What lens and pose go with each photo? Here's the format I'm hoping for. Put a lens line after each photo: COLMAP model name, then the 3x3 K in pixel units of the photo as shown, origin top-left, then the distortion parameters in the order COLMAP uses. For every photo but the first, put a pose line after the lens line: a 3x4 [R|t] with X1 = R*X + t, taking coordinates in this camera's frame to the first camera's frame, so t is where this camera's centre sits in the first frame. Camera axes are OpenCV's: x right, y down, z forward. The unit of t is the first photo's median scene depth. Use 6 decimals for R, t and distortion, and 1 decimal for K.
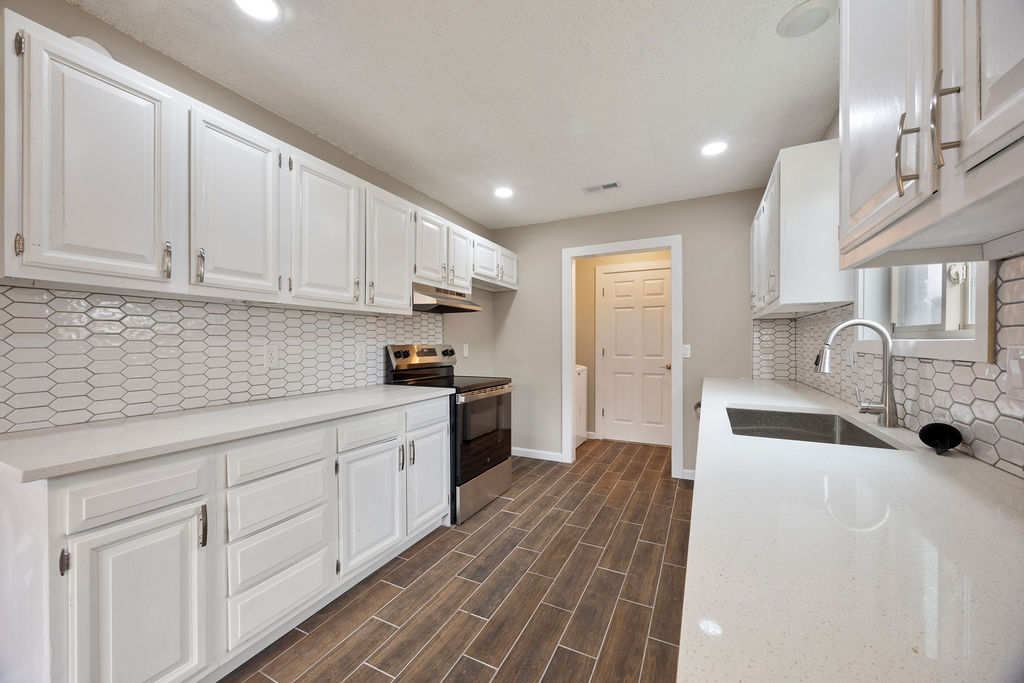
lens RADIAL K [[389.8, 0, 511.2], [0, 389.8, 341.9], [0, 0, 1]] dist [-0.003620, -0.000778]
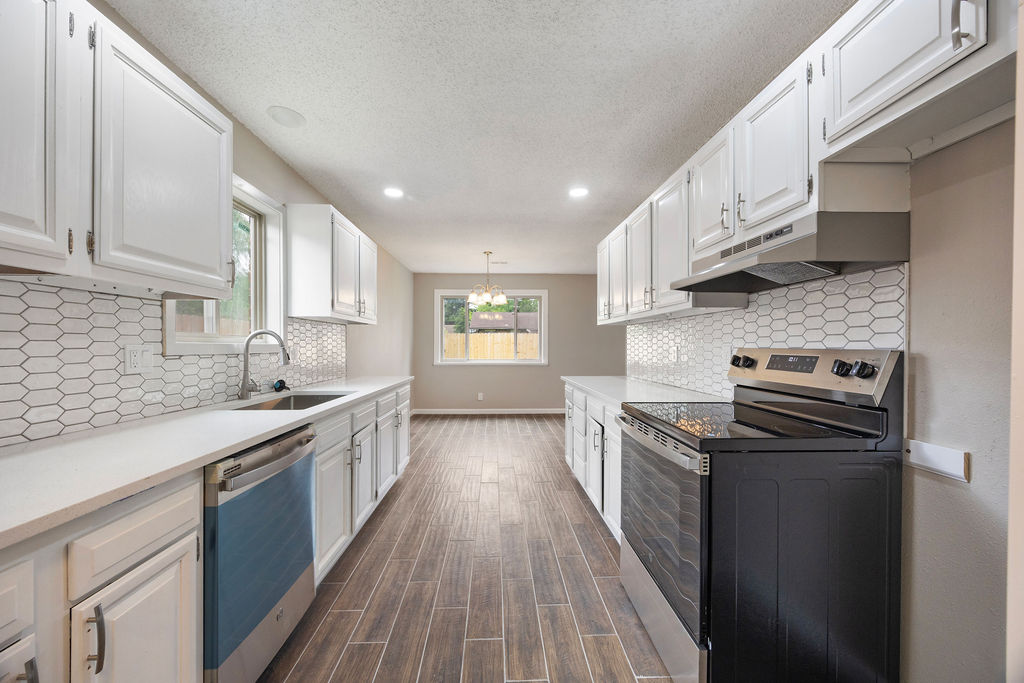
lens RADIAL K [[389.8, 0, 508.7], [0, 389.8, 346.3], [0, 0, 1]] dist [-0.003620, -0.000778]
pose [[-0.879089, 0.001458, -0.476656, 0.438087], [0.001741, 0.999998, -0.000151, 0.005157], [0.476655, -0.000963, -0.879090, 1.606050]]
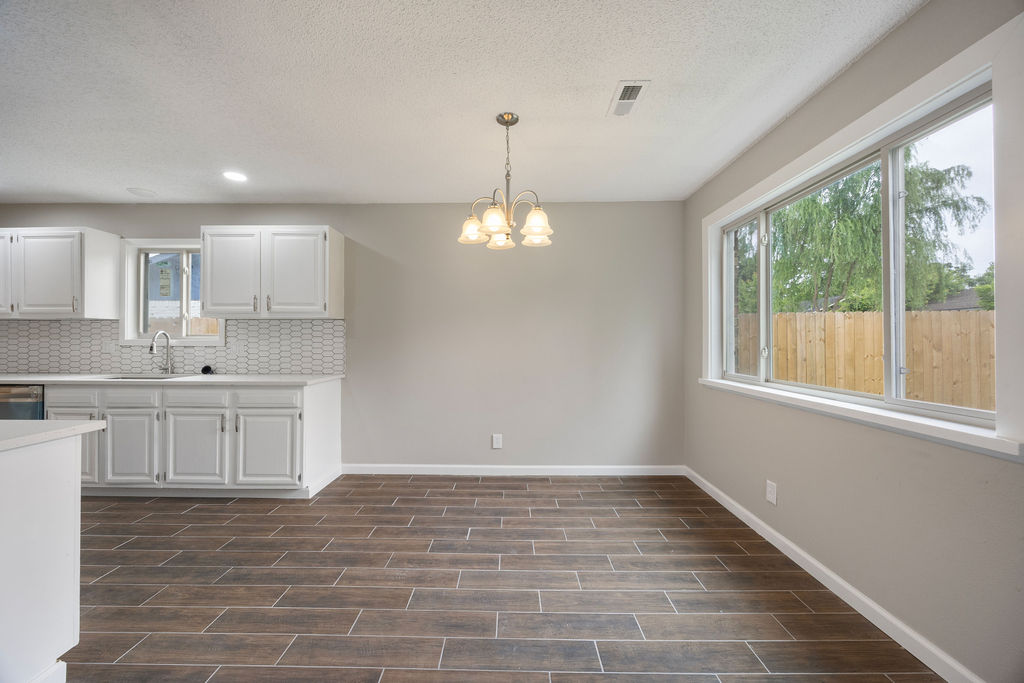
lens RADIAL K [[389.8, 0, 511.1], [0, 389.8, 334.8], [0, 0, 1]] dist [-0.003620, -0.000778]
pose [[-0.438630, 0.012143, 0.898586, -1.274746], [-0.001473, 0.999898, -0.014231, -0.002556], [-0.898667, -0.007565, -0.438567, 0.053395]]
